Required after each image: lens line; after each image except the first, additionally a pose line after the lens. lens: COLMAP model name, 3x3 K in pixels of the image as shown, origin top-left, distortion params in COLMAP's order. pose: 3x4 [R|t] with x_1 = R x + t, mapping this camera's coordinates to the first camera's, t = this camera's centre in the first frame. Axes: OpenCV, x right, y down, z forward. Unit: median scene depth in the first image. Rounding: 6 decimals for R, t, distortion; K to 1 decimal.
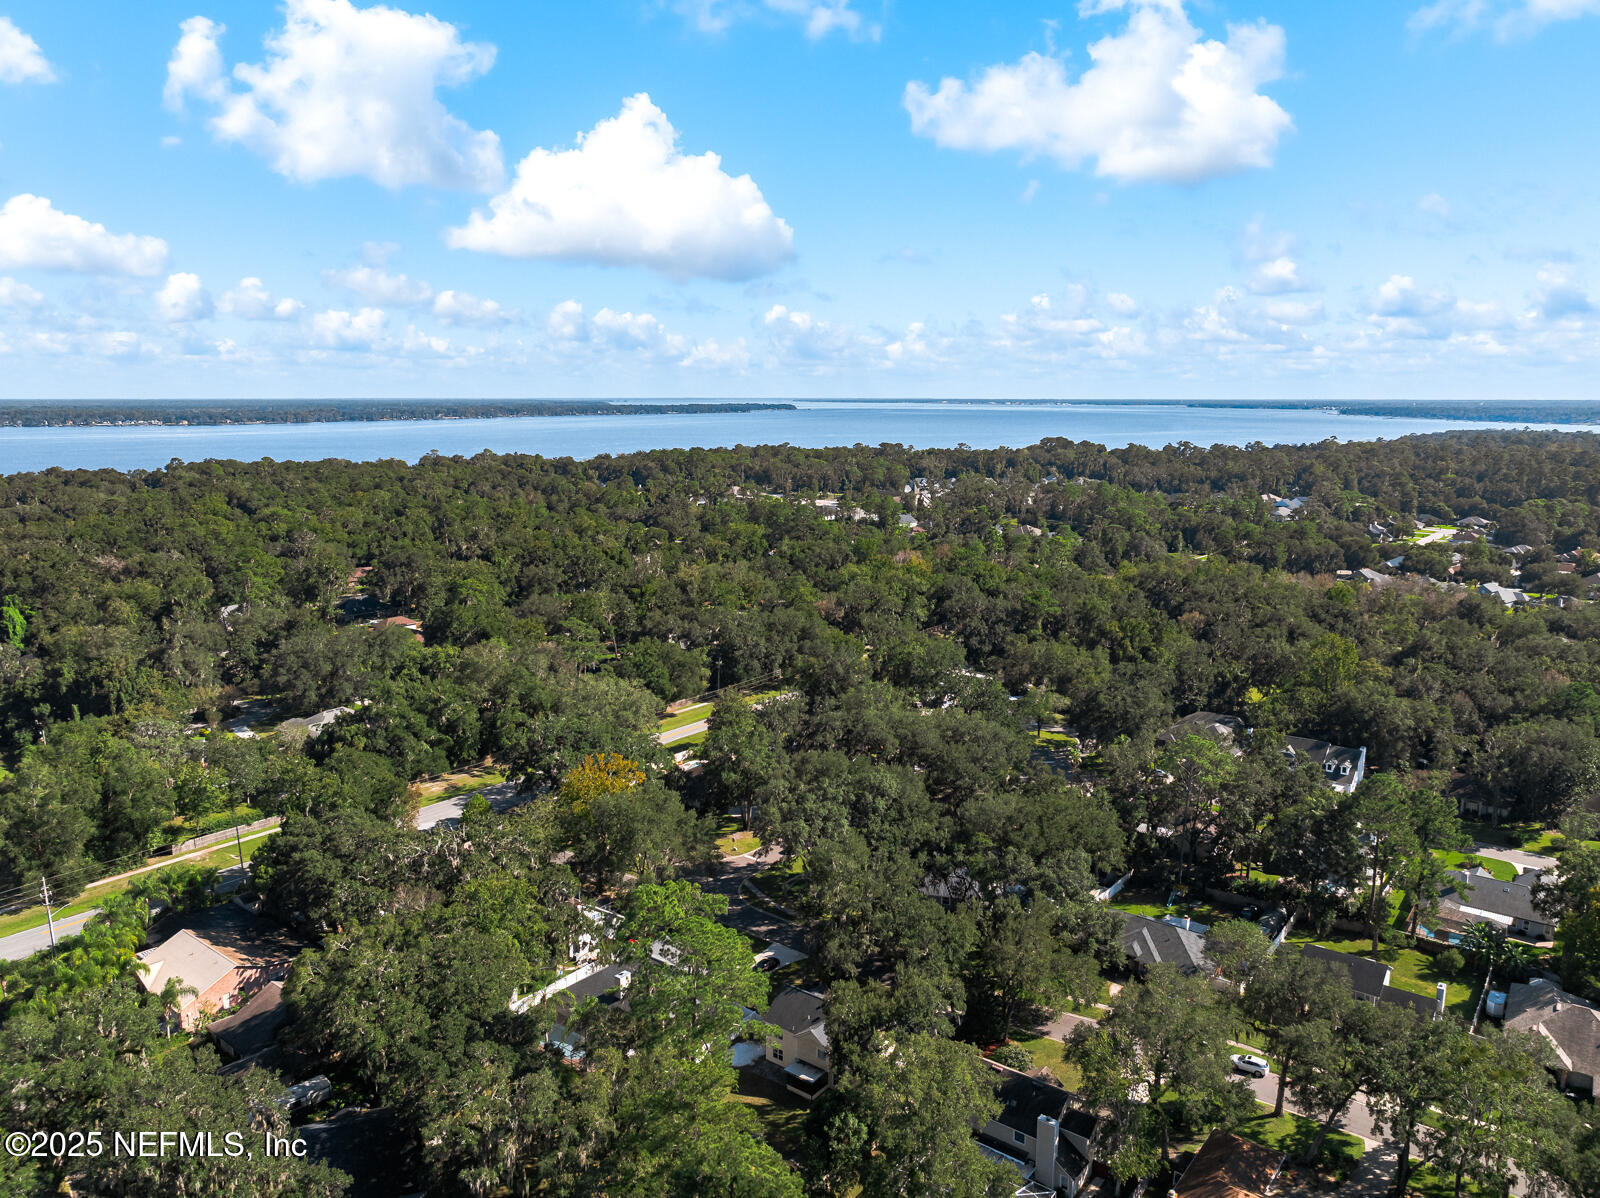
lens RADIAL K [[1139.7, 0, 802.1], [0, 1139.7, 593.3], [0, 0, 1]] dist [-0.025427, -0.002988]
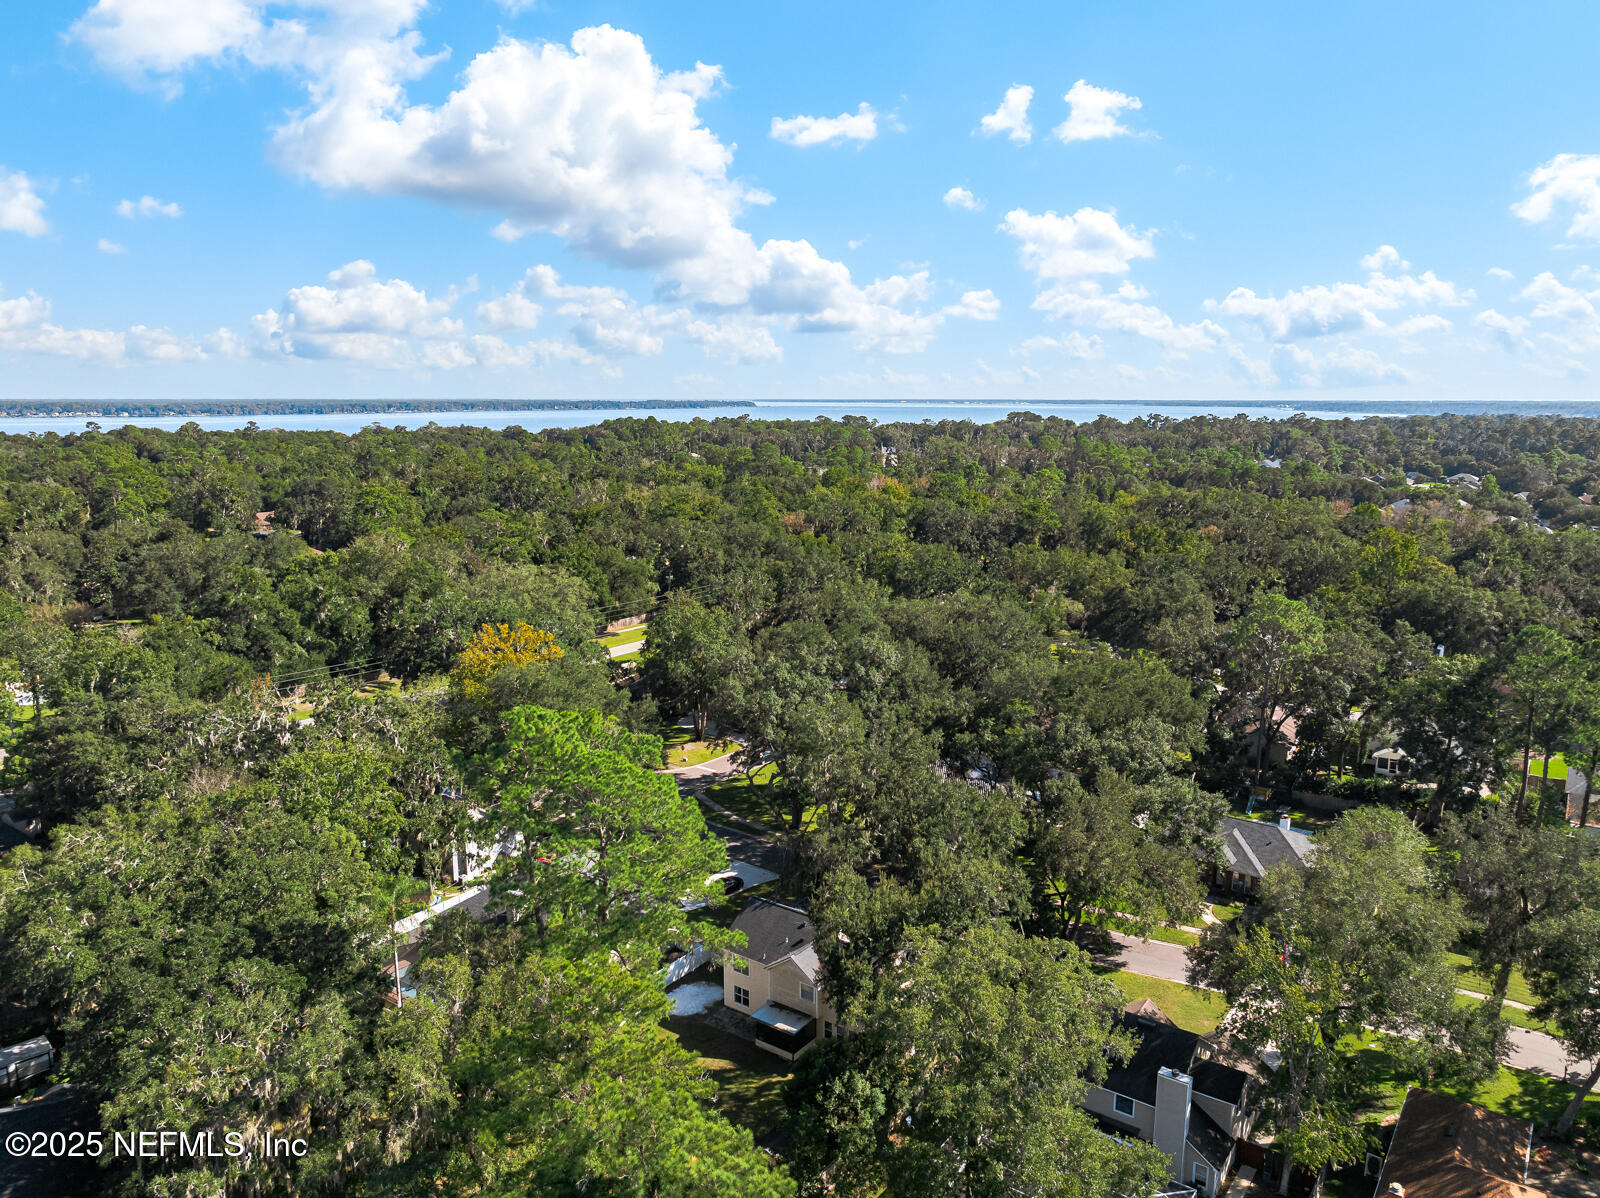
lens RADIAL K [[1135.0, 0, 804.1], [0, 1135.0, 593.4], [0, 0, 1]] dist [-0.026998, 0.010246]
pose [[0.999308, -0.004237, 0.036941, -0.006705], [0.004309, 0.999989, -0.001874, 0.140054], [-0.036932, 0.002032, 0.999316, 0.270377]]
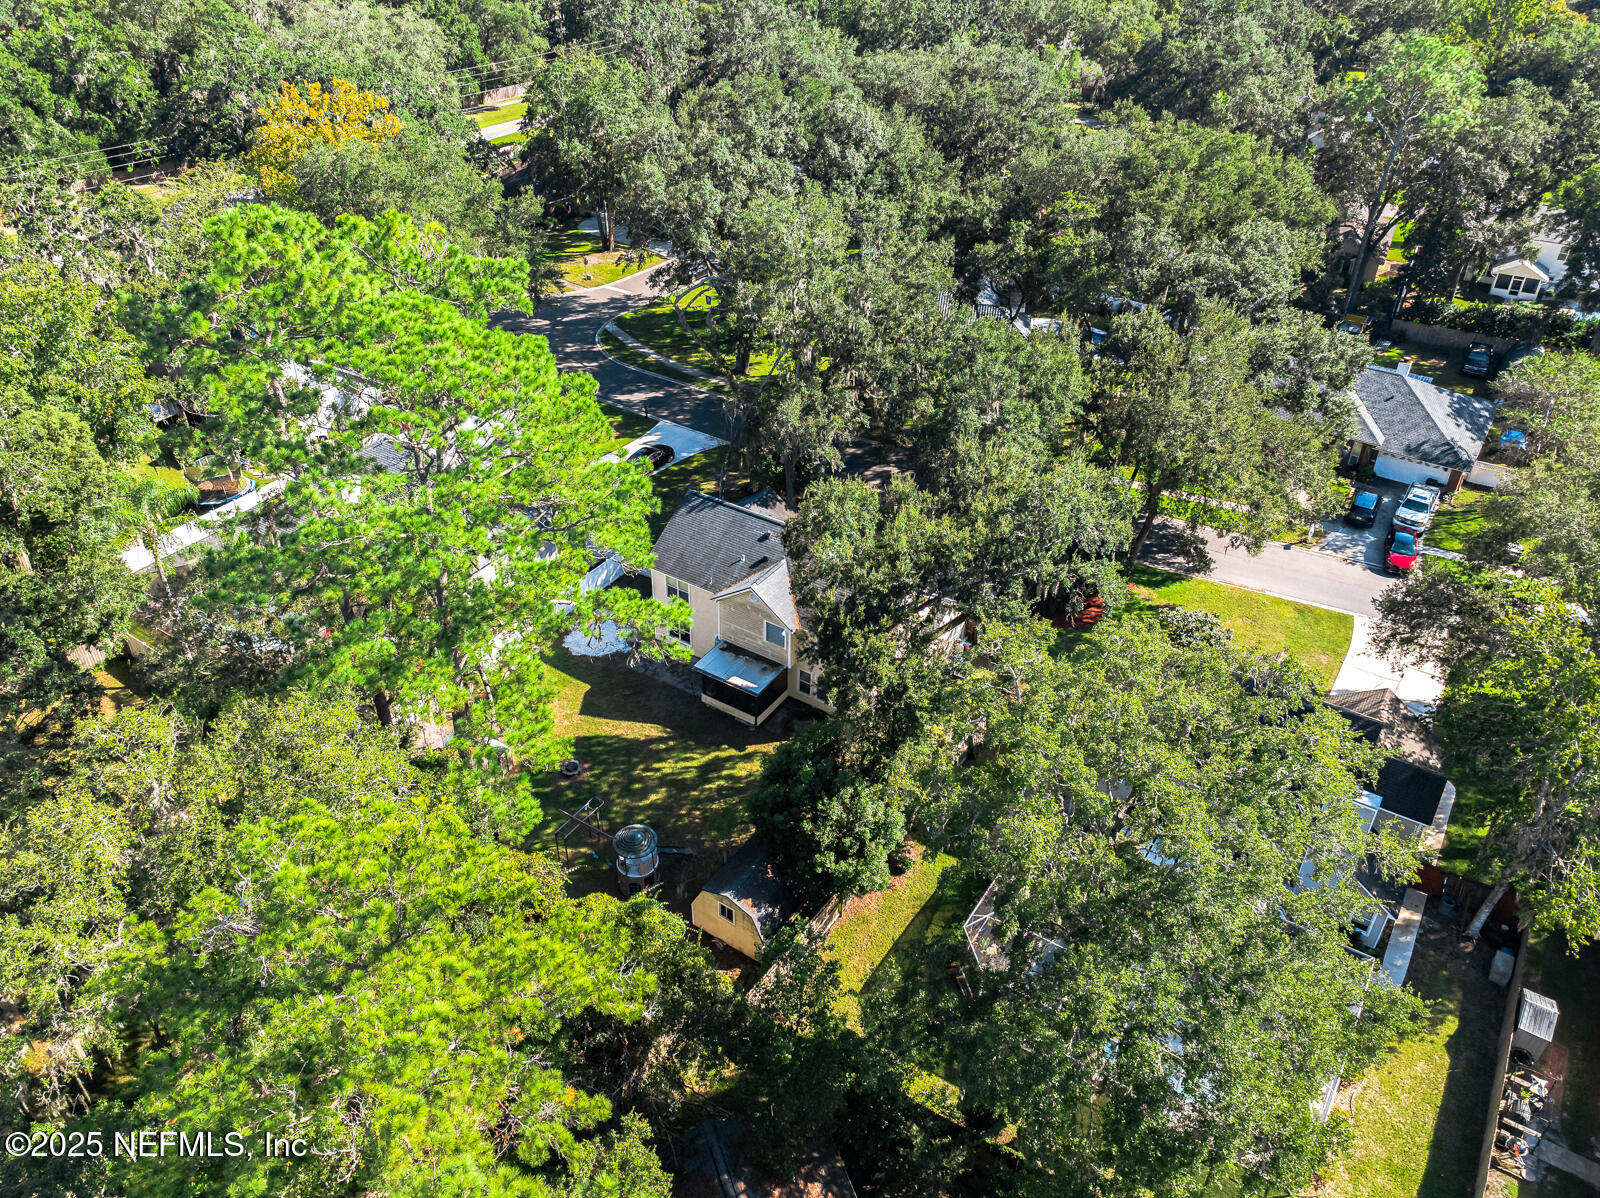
lens RADIAL K [[1189.1, 0, 765.3], [0, 1189.1, 558.8], [0, 0, 1]] dist [-0.019301, 0.004410]
pose [[0.997627, -0.029597, 0.062158, -0.012798], [0.003875, 0.925582, 0.378528, 0.158567], [-0.068736, -0.377389, 0.923500, 0.459876]]
